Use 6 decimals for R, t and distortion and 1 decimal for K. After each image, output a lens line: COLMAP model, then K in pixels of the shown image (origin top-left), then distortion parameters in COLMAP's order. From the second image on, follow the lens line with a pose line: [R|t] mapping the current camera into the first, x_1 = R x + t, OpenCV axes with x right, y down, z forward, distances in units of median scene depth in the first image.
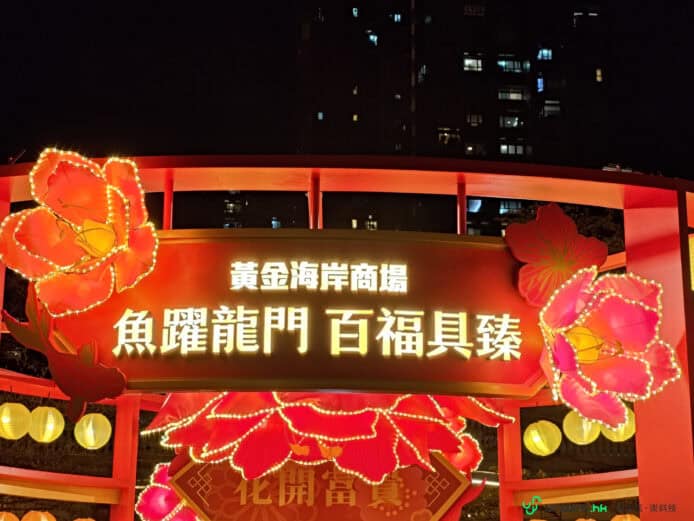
lens RADIAL K [[1438.5, 0, 342.9], [0, 1438.5, 241.7], [0, 0, 1]] dist [0.213845, 0.000000]
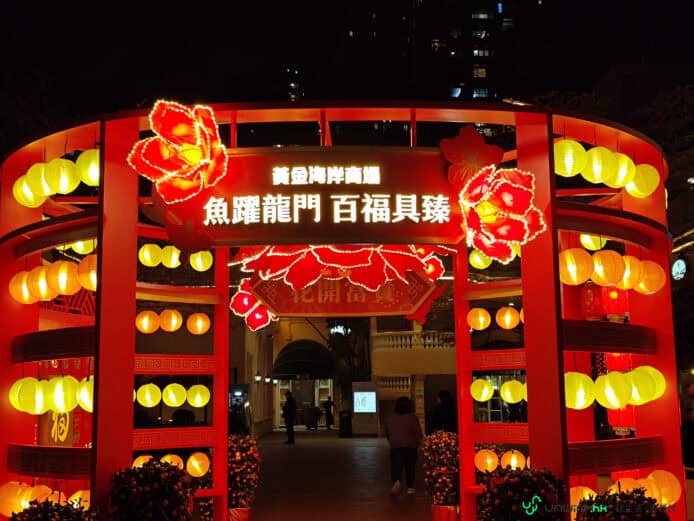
lens RADIAL K [[982.8, 0, 346.1], [0, 982.8, 266.9], [0, 0, 1]] dist [0.063162, 0.000000]
pose [[0.999114, -0.020995, -0.036487, 0.045241], [0.026546, 0.986919, 0.159017, -0.050536], [0.032671, -0.159844, 0.986601, -0.124753]]
